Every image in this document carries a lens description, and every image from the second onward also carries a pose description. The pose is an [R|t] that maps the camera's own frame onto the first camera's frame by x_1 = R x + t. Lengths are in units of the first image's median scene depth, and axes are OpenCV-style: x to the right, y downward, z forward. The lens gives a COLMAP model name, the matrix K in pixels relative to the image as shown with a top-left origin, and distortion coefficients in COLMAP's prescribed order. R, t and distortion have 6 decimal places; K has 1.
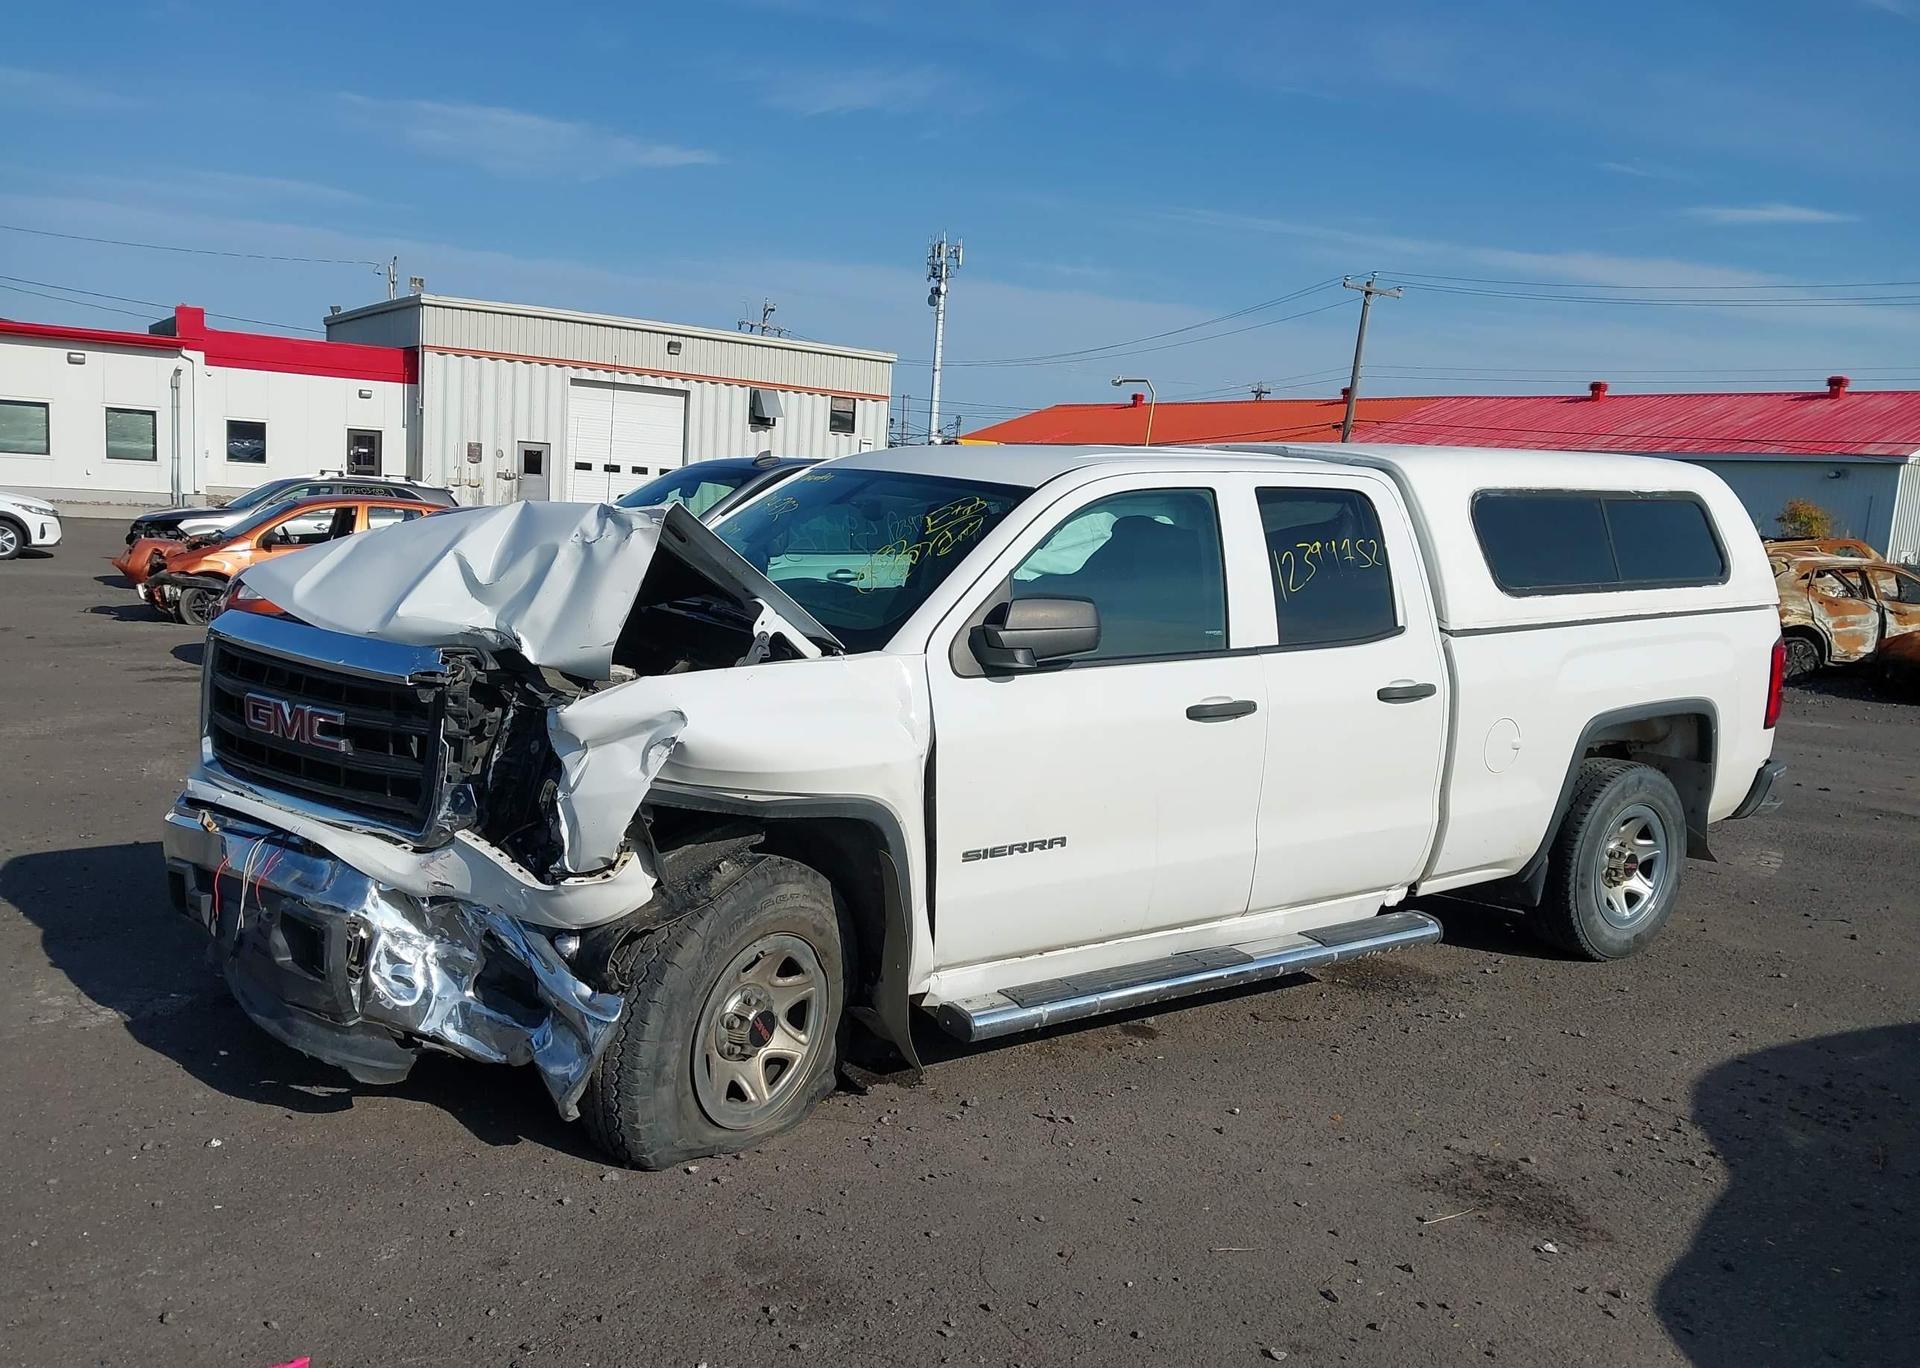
lens RADIAL K [[1528.5, 0, 956.5], [0, 1528.5, 685.1], [0, 0, 1]] dist [0.032192, -0.037027]
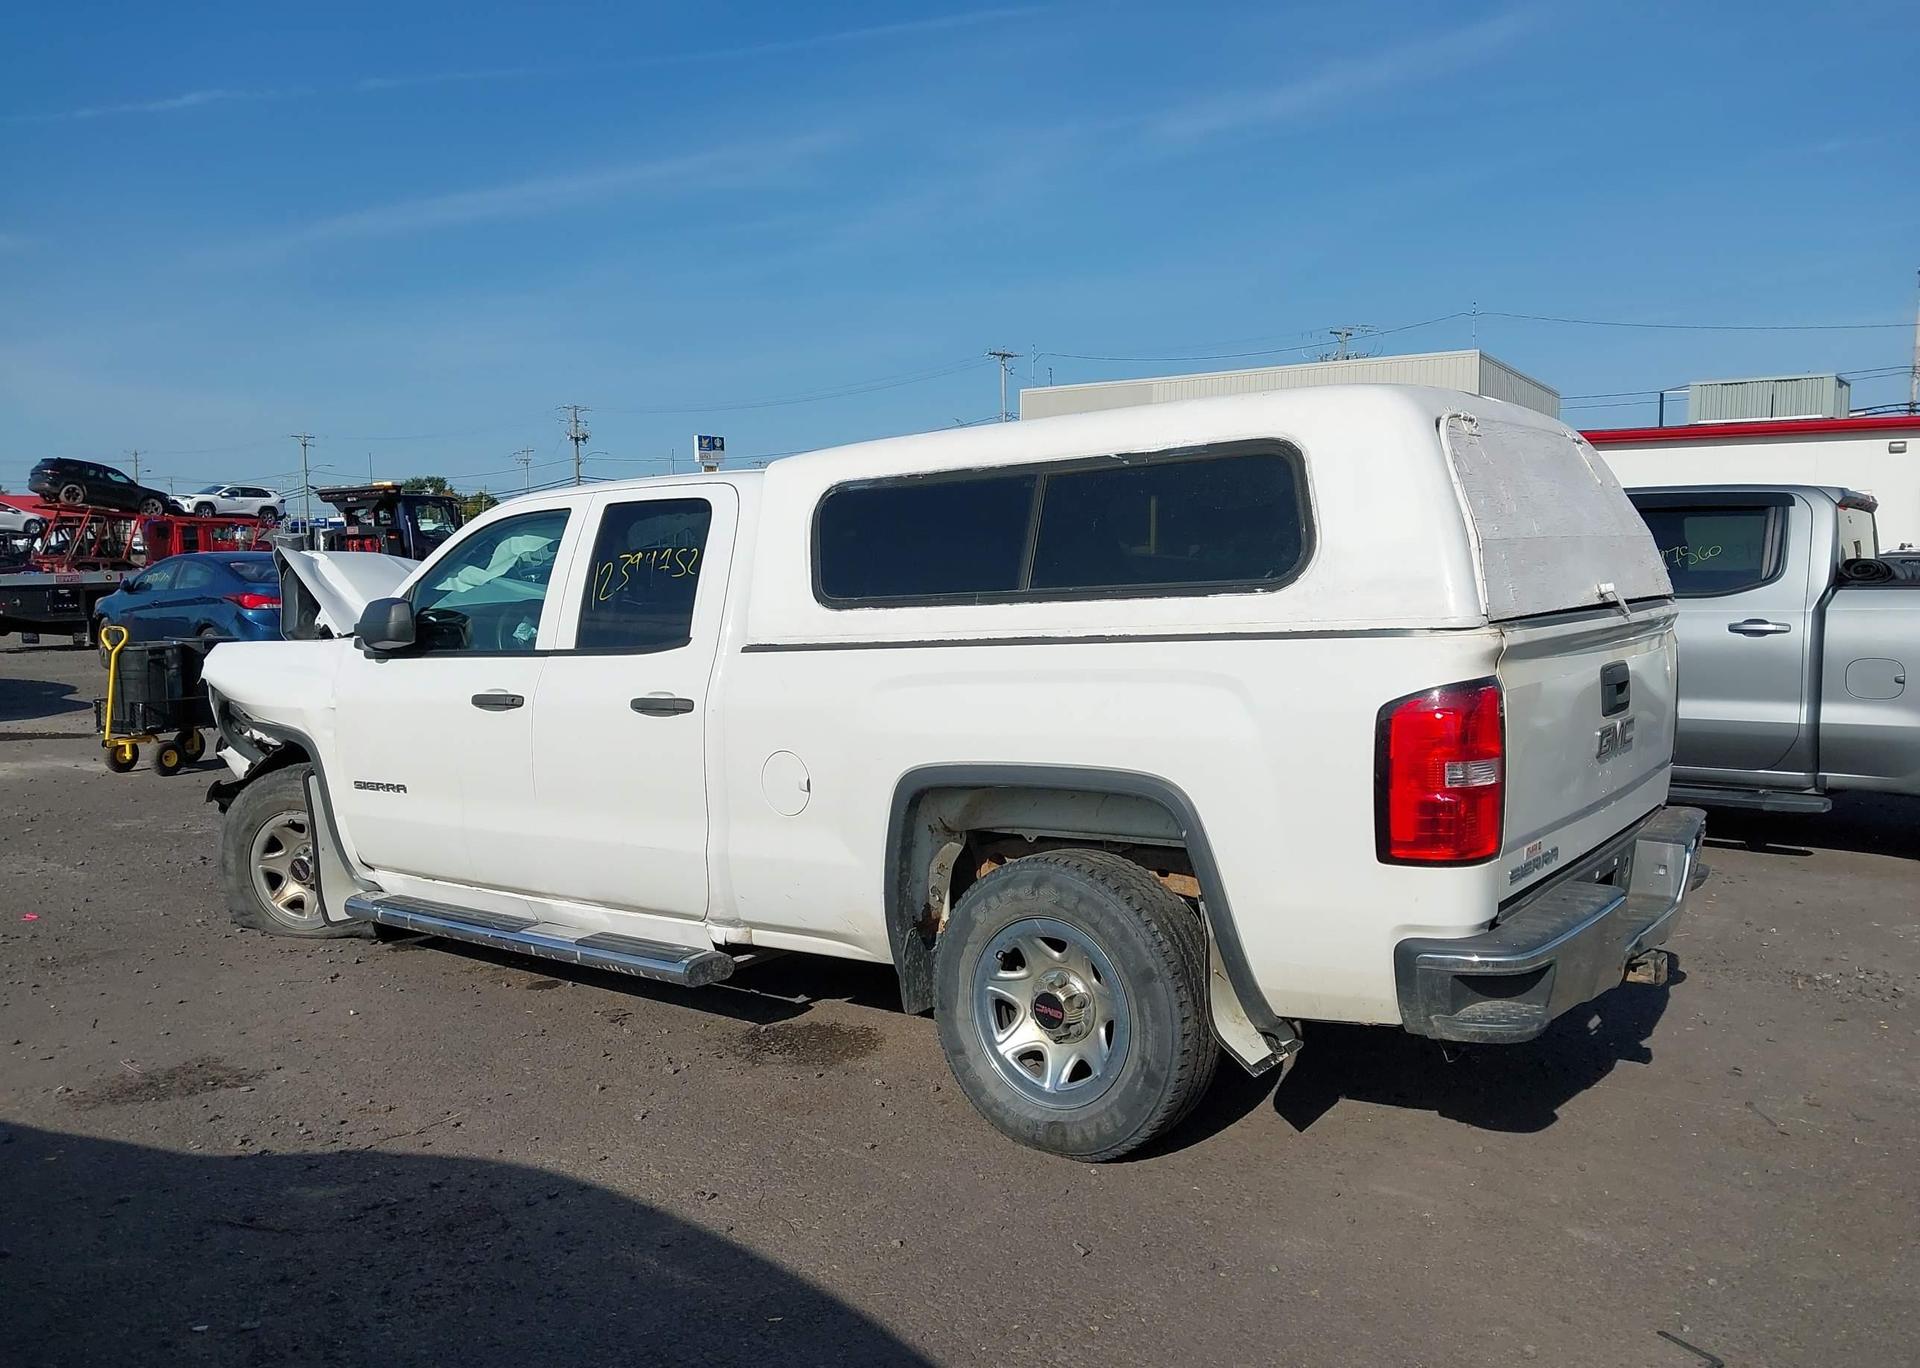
lens RADIAL K [[1528.5, 0, 944.2], [0, 1528.5, 676.0], [0, 0, 1]] dist [0.032192, -0.037027]
pose [[0.310124, 0.022777, -0.950423, 1.281012], [-0.092291, 0.995712, -0.006253, -0.024326], [0.946206, 0.089655, 0.310896, 0.889813]]
